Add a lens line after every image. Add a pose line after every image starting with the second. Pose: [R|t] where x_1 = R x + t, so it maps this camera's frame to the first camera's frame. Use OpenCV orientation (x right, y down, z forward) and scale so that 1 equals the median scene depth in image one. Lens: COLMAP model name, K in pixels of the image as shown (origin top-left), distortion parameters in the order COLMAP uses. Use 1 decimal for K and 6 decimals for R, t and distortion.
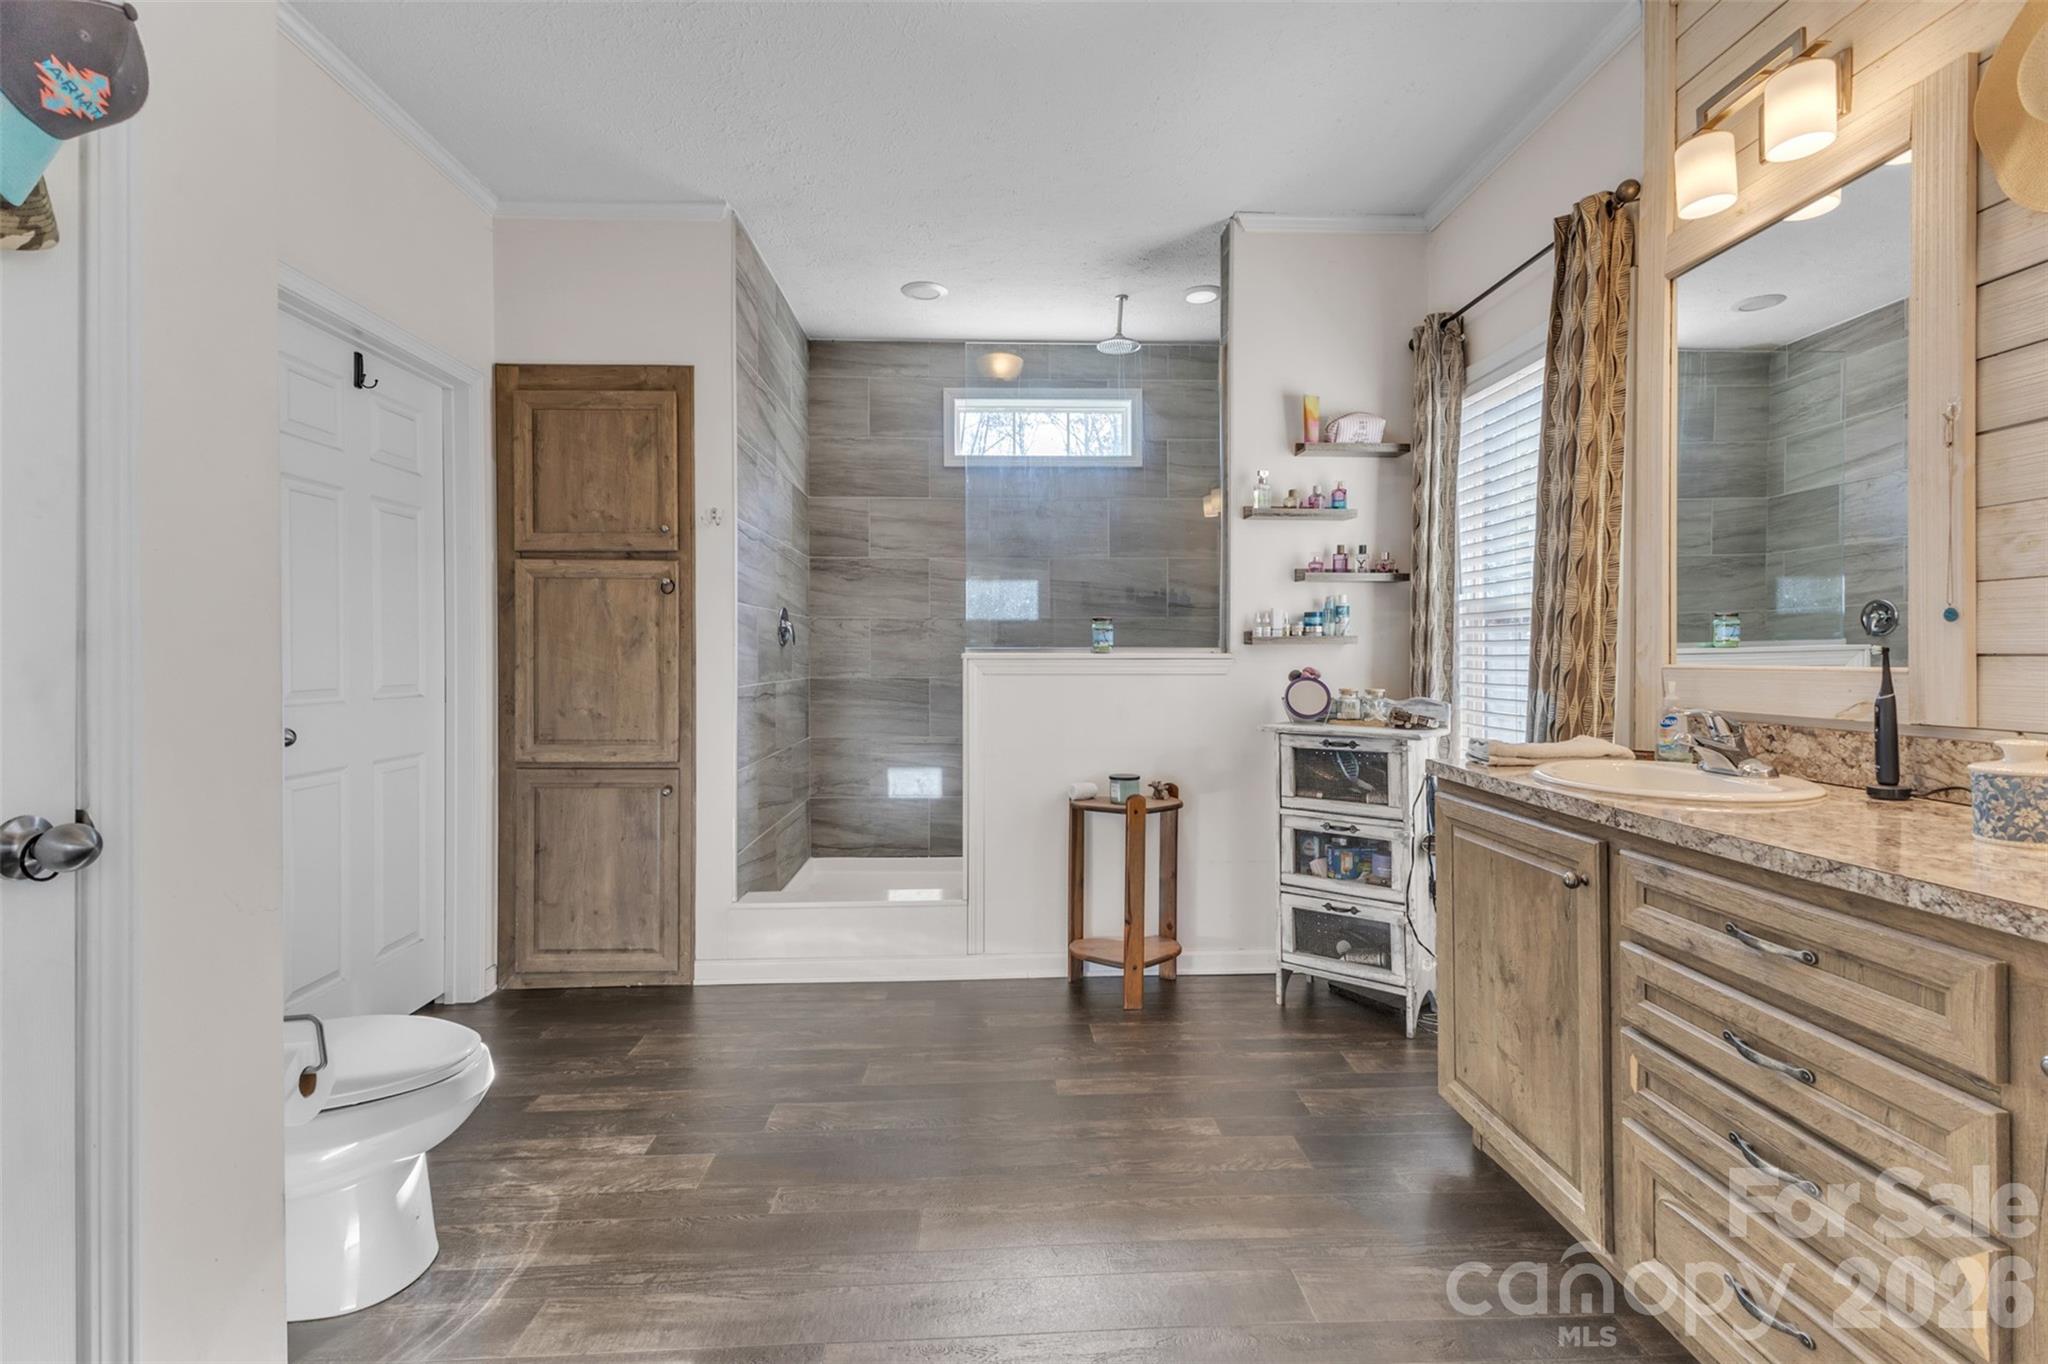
lens RADIAL K [[922.0, 0, 1021.9], [0, 922.0, 665.8], [0, 0, 1]] dist [0.013794, 0.000131]
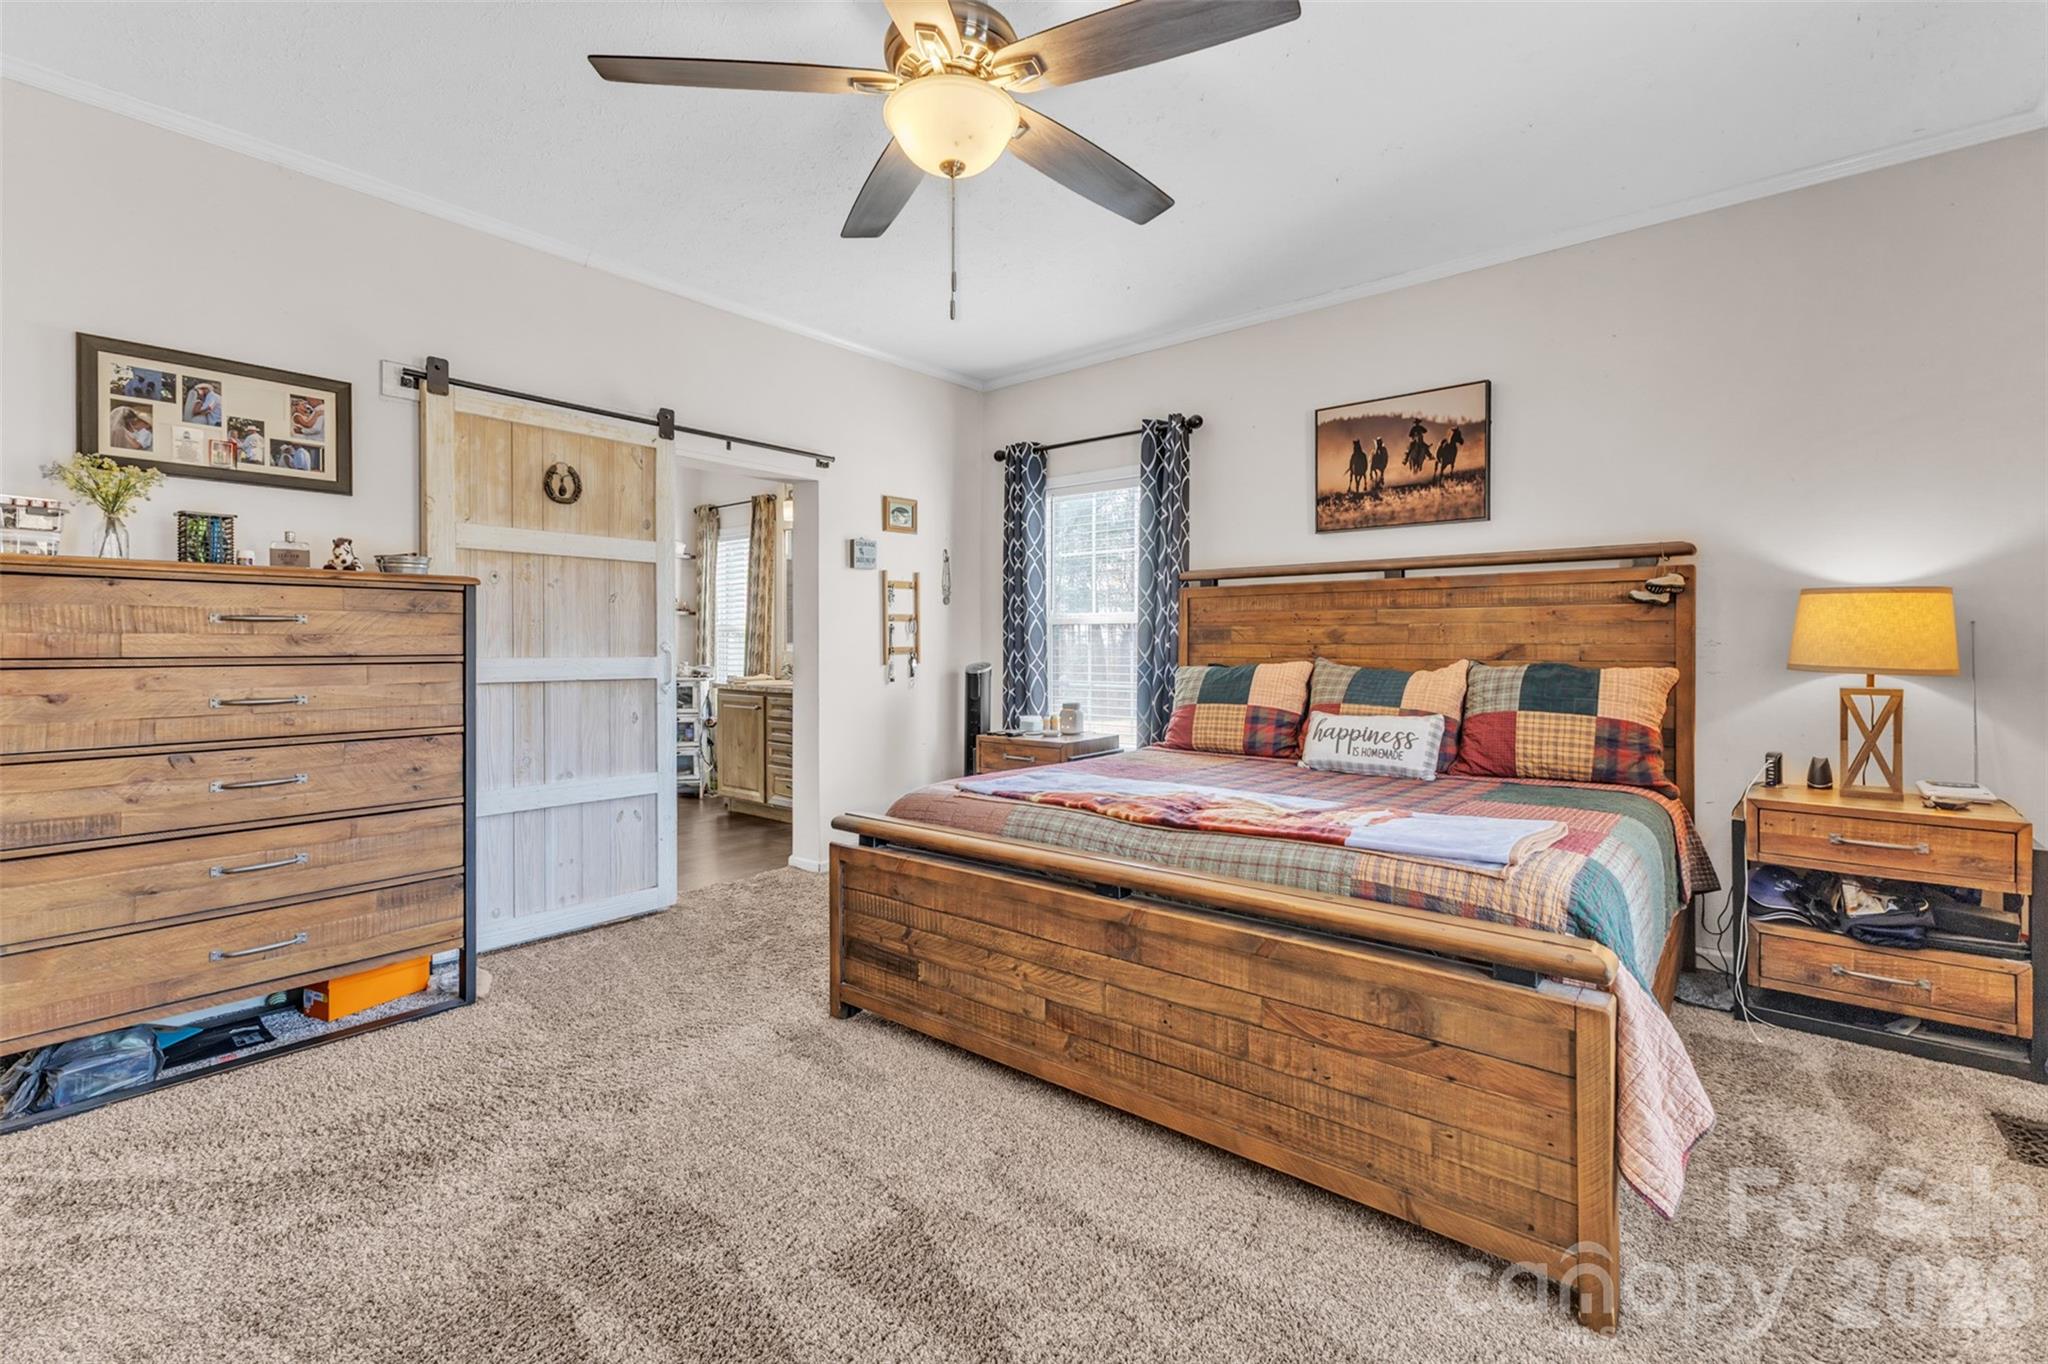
lens RADIAL K [[922.0, 0, 1025.0], [0, 922.0, 663.2], [0, 0, 1]] dist [0.013794, 0.000131]
pose [[0.690698, -0.005064, 0.723125, -0.820532], [0.002012, 0.999985, 0.005081, 0.020721], [-0.723140, -0.002054, 0.690698, -1.428538]]
